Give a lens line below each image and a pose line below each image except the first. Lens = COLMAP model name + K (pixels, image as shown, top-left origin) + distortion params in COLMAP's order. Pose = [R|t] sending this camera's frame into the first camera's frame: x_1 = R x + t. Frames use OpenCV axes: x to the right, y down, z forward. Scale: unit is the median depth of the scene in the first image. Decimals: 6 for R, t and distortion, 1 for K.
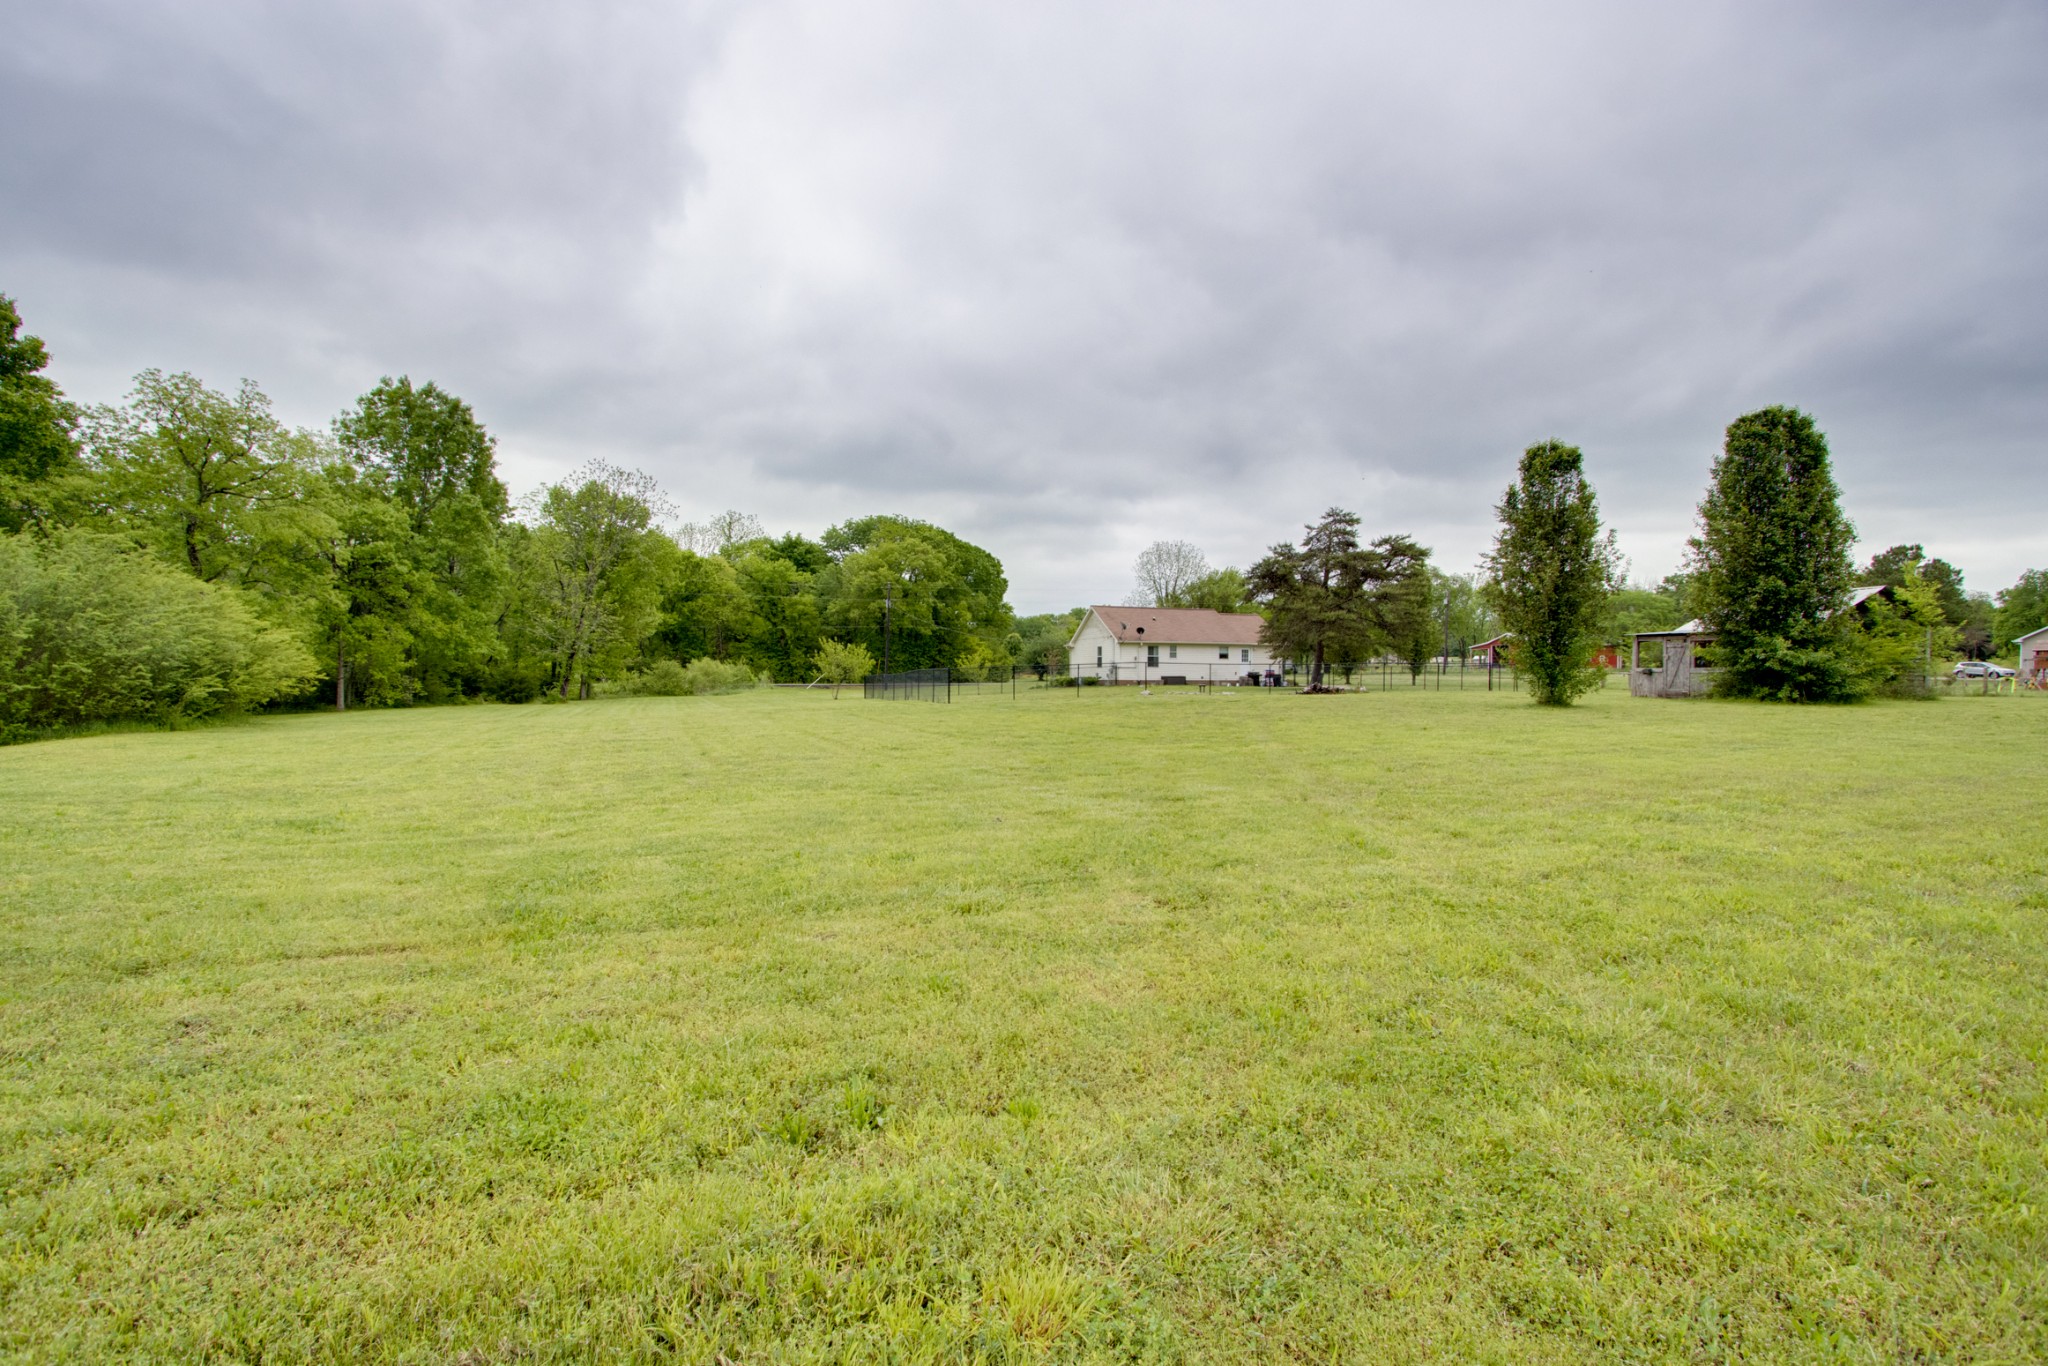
lens RADIAL K [[946.9, 0, 1009.1], [0, 946.9, 694.6], [0, 0, 1]] dist [-0.014114, 0.001380]
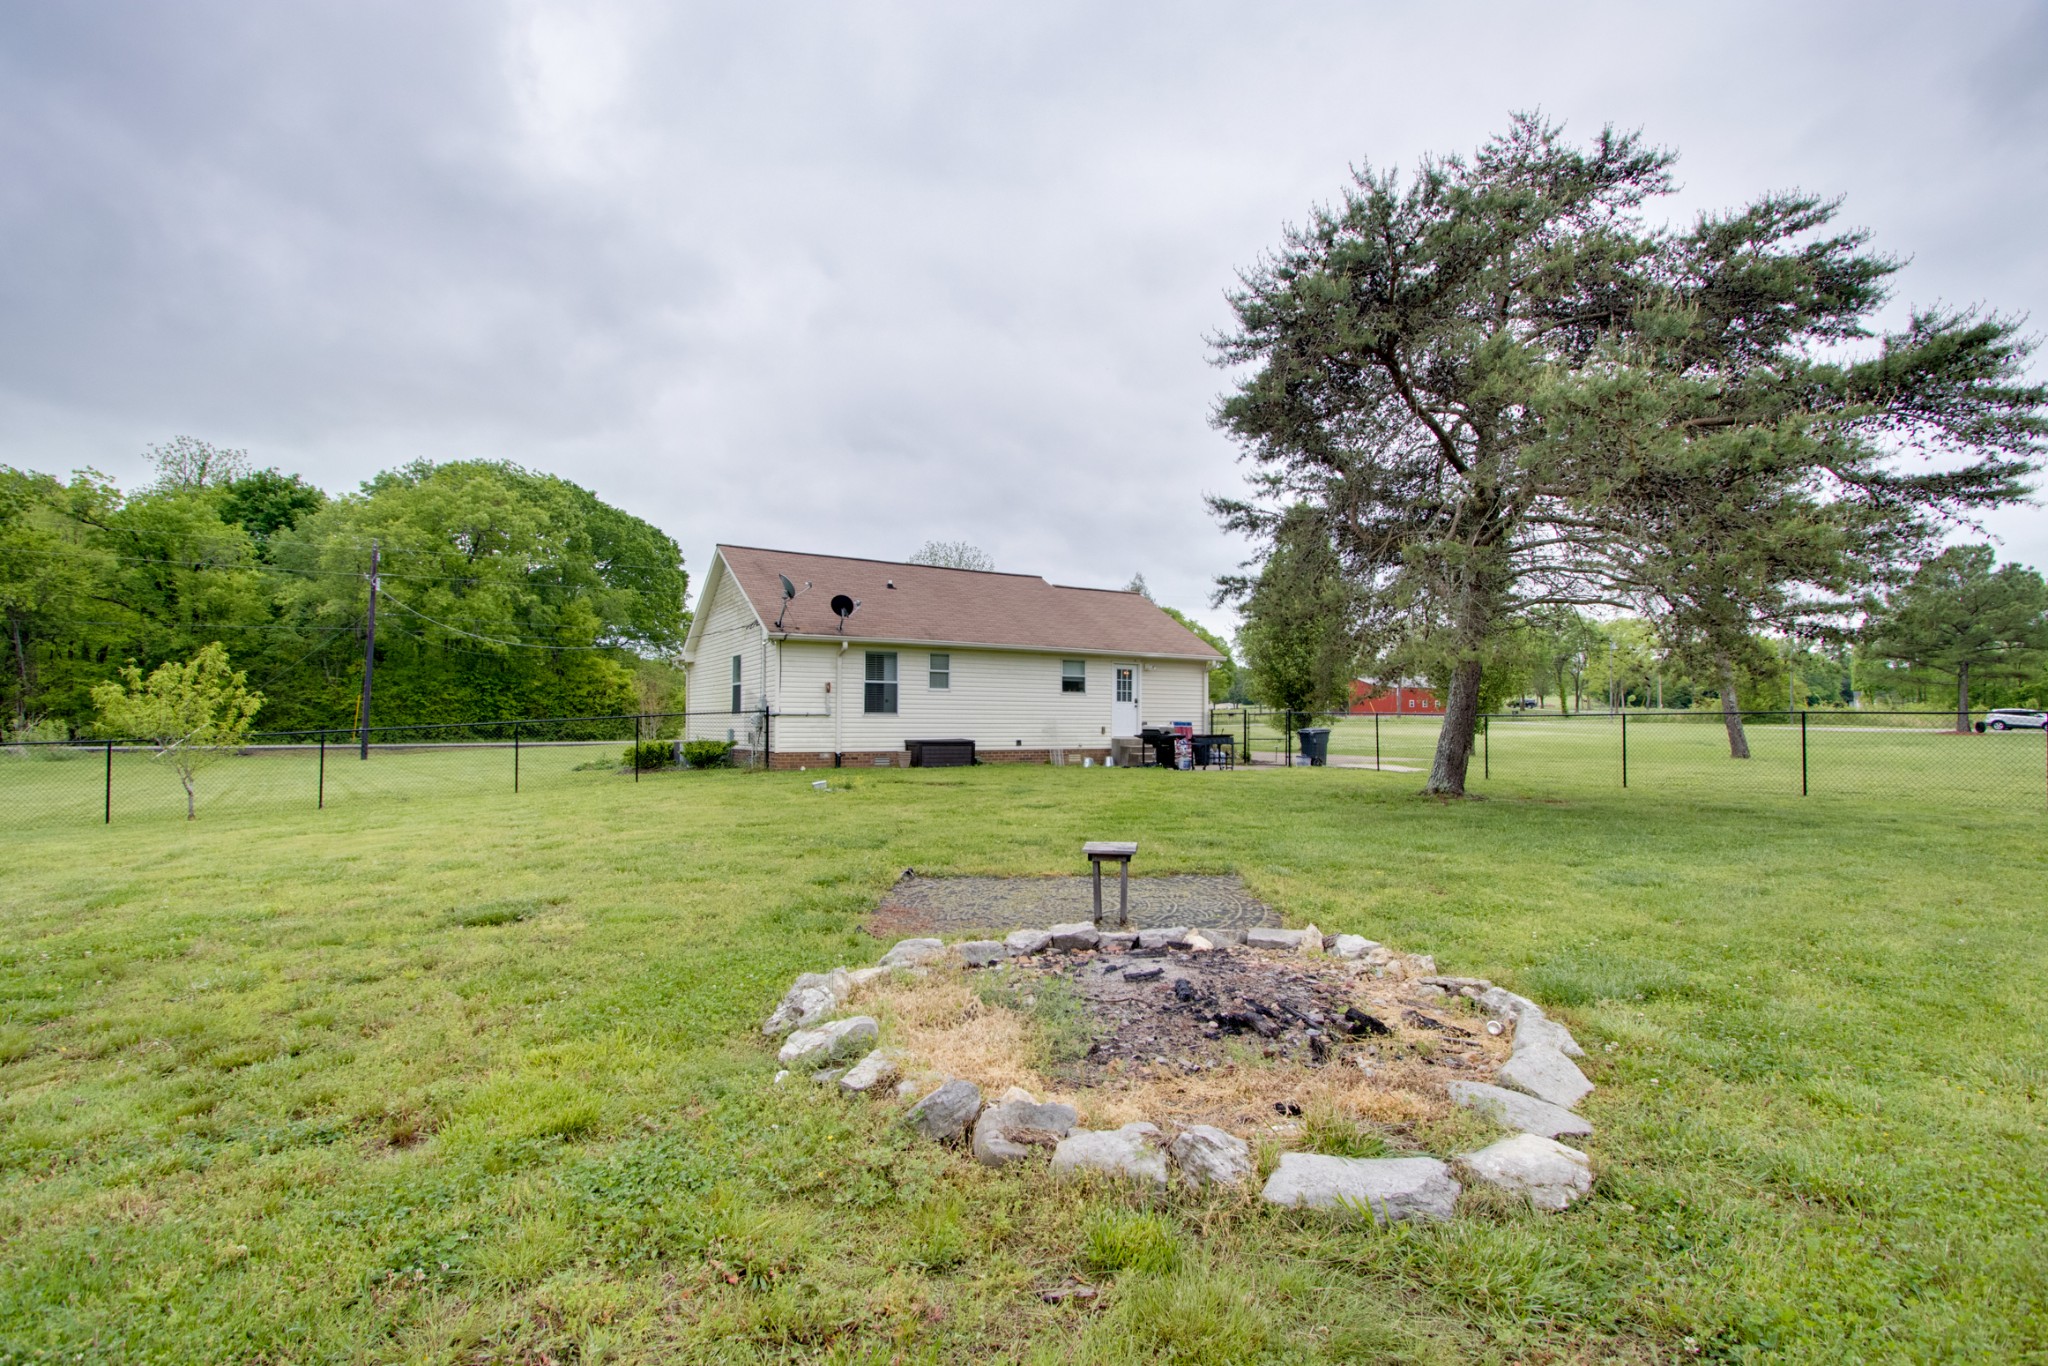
lens RADIAL K [[946.9, 0, 1009.1], [0, 946.9, 694.6], [0, 0, 1]] dist [-0.014114, 0.001380]
pose [[0.974054, 0.007263, 0.226200, 0.116674], [0.003900, 0.998798, -0.048862, -0.018601], [-0.226283, 0.048477, 0.972855, 0.639872]]
